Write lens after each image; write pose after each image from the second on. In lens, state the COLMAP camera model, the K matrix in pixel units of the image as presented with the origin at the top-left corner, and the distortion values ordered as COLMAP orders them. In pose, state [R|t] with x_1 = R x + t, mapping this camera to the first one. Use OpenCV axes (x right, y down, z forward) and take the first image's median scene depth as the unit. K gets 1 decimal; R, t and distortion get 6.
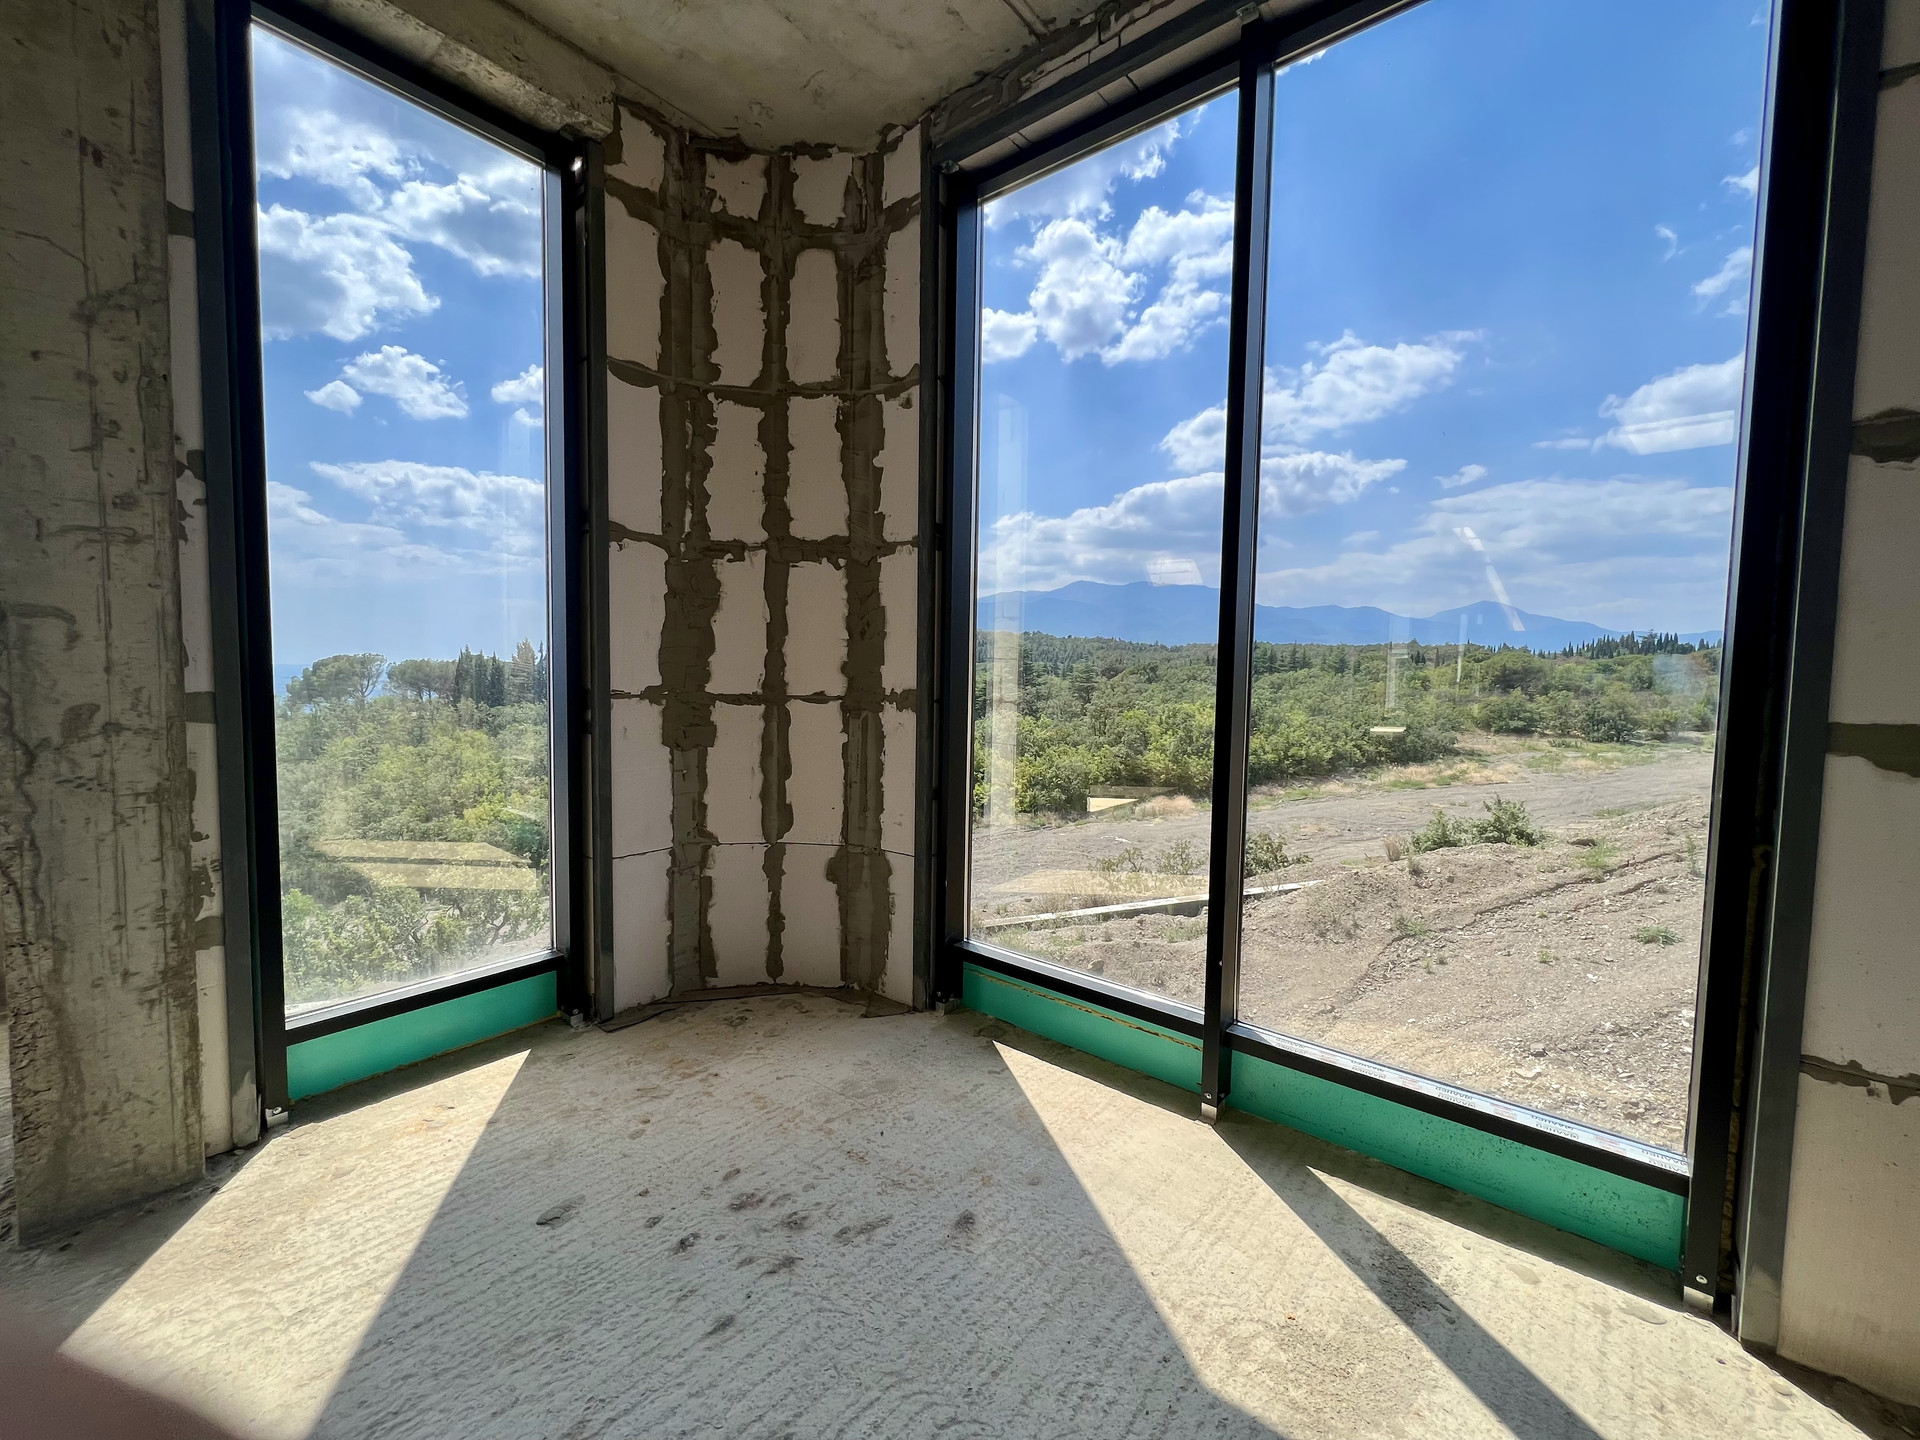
lens RADIAL K [[770.2, 0, 955.9], [0, 770.2, 712.6], [0, 0, 1]] dist [-0.001728, 0.000953]
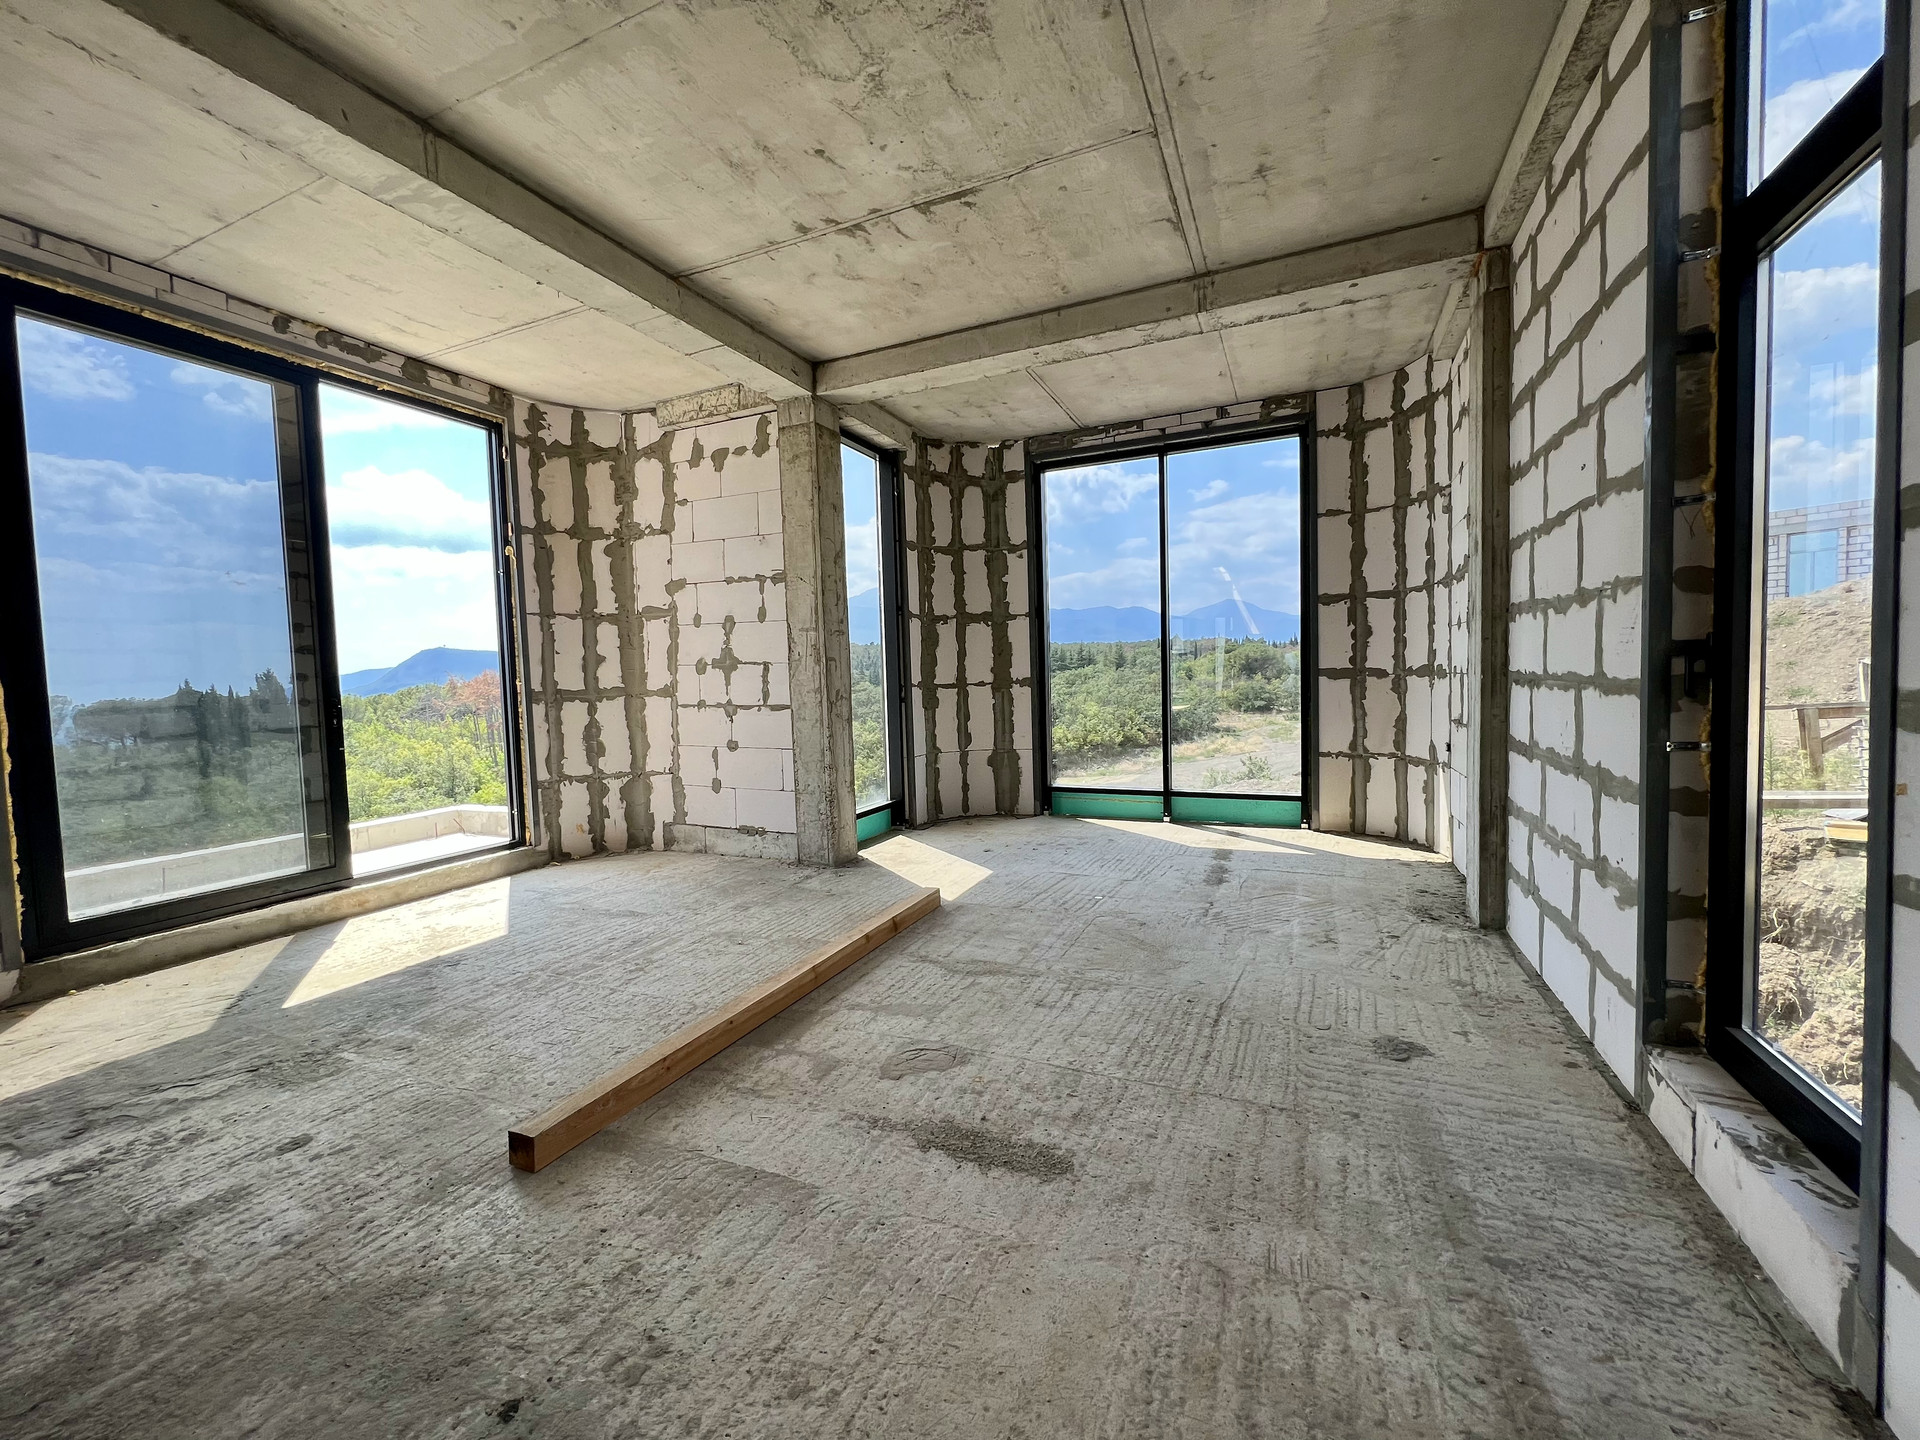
lens RADIAL K [[770.2, 0, 955.1], [0, 770.2, 714.1], [0, 0, 1]] dist [-0.001728, 0.000953]
pose [[0.966566, -0.057364, 0.249920, -0.820797], [0.059076, 0.998253, 0.000652, 0.062770], [-0.249520, 0.014134, 0.968266, -1.150133]]
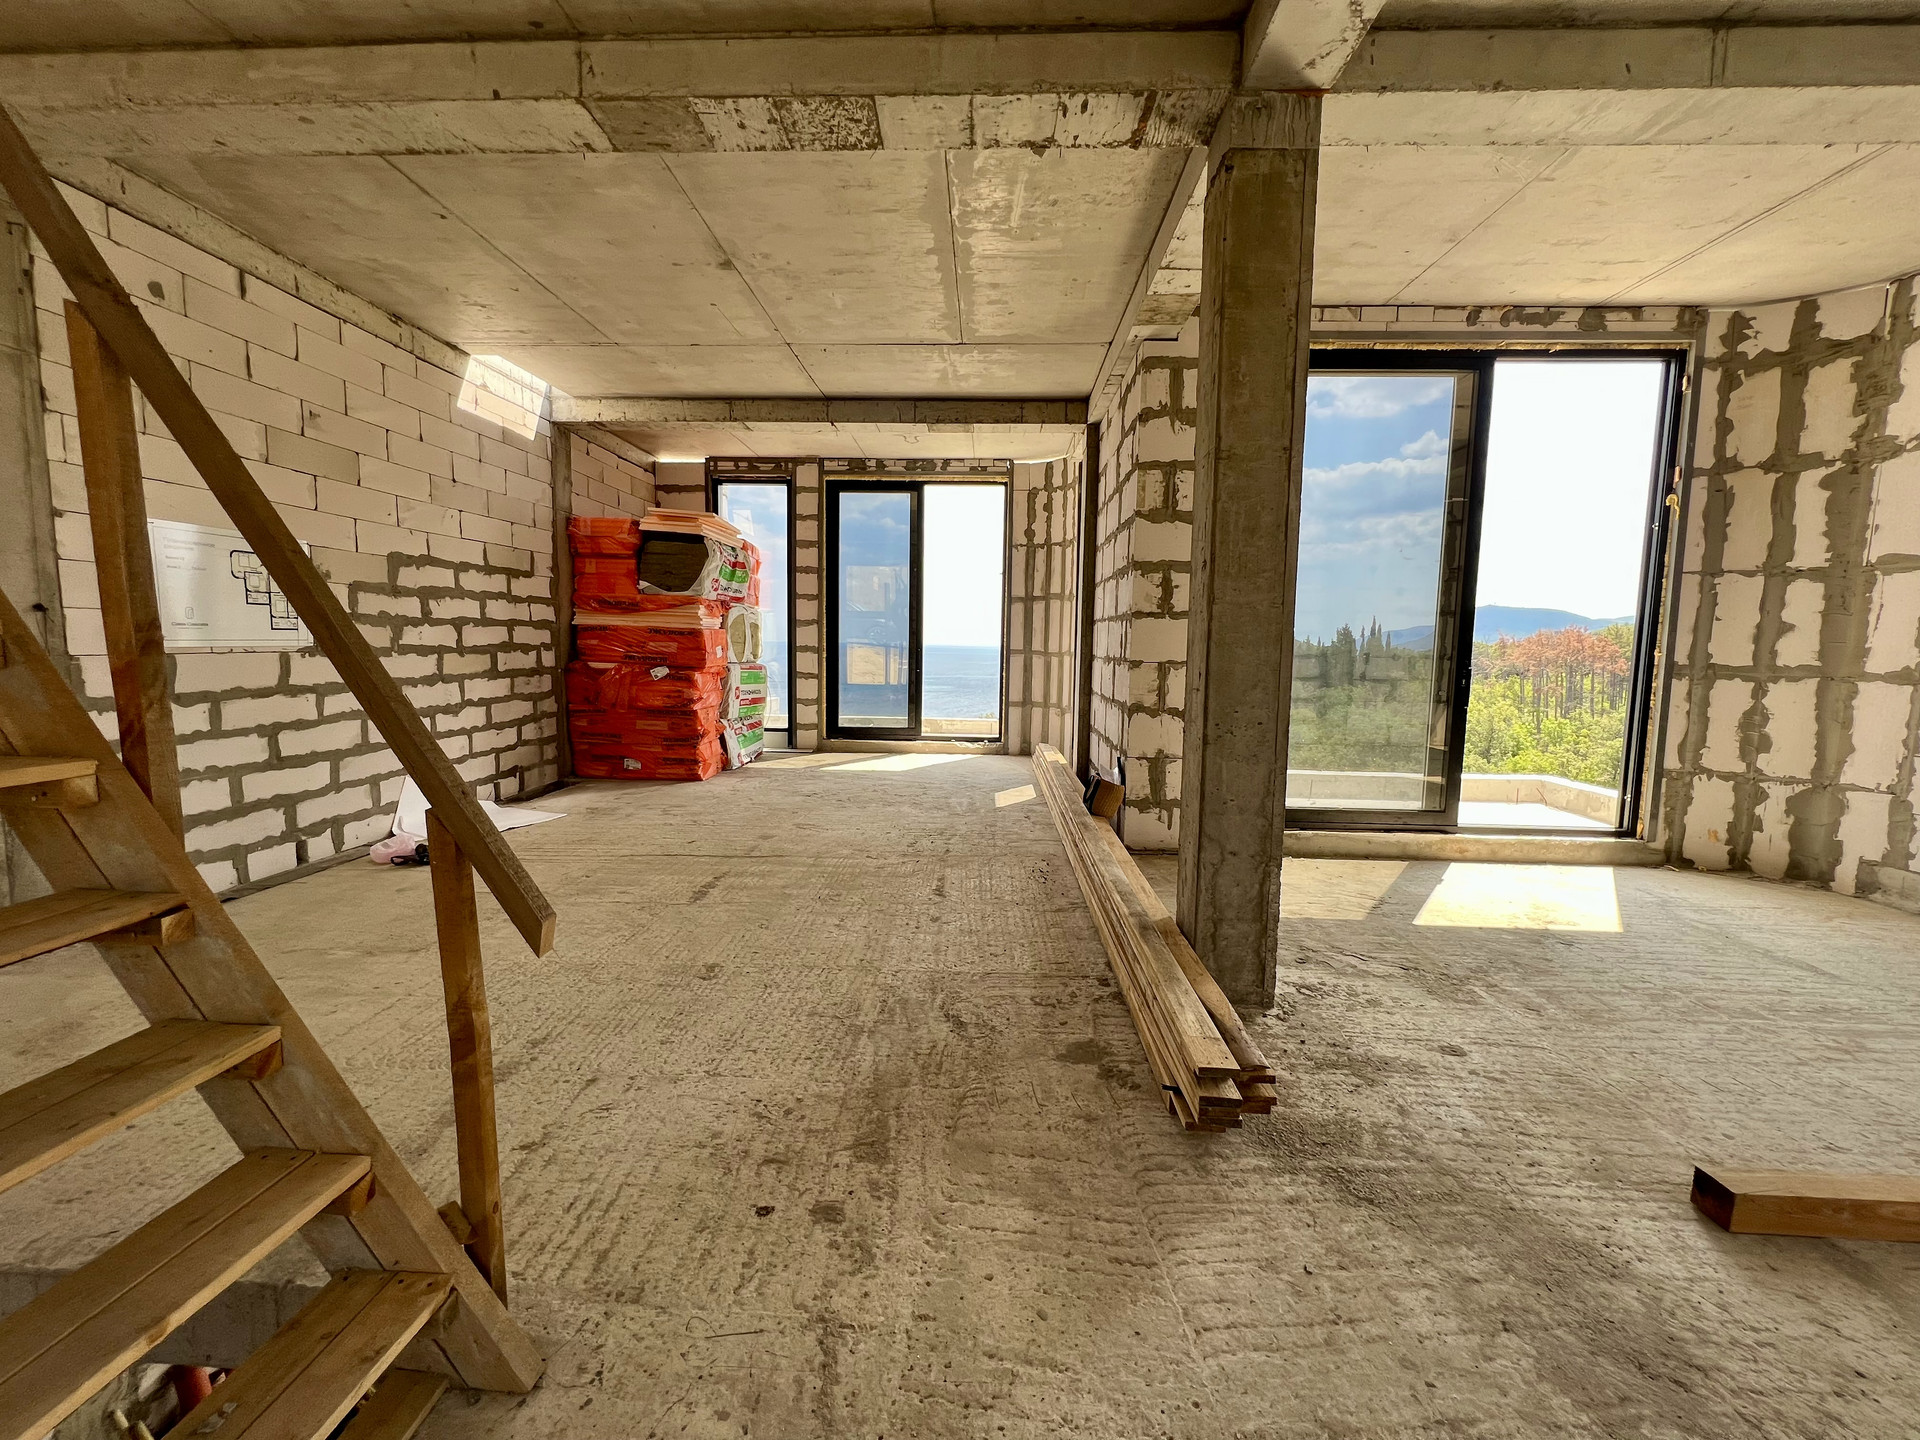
lens RADIAL K [[770.2, 0, 957.9], [0, 770.2, 711.5], [0, 0, 1]] dist [-0.001728, 0.000953]
pose [[0.592994, 0.070760, -0.802092, -0.846496], [-0.054099, 0.997382, 0.047993, 0.060007], [0.803387, 0.014933, 0.595269, -1.167212]]
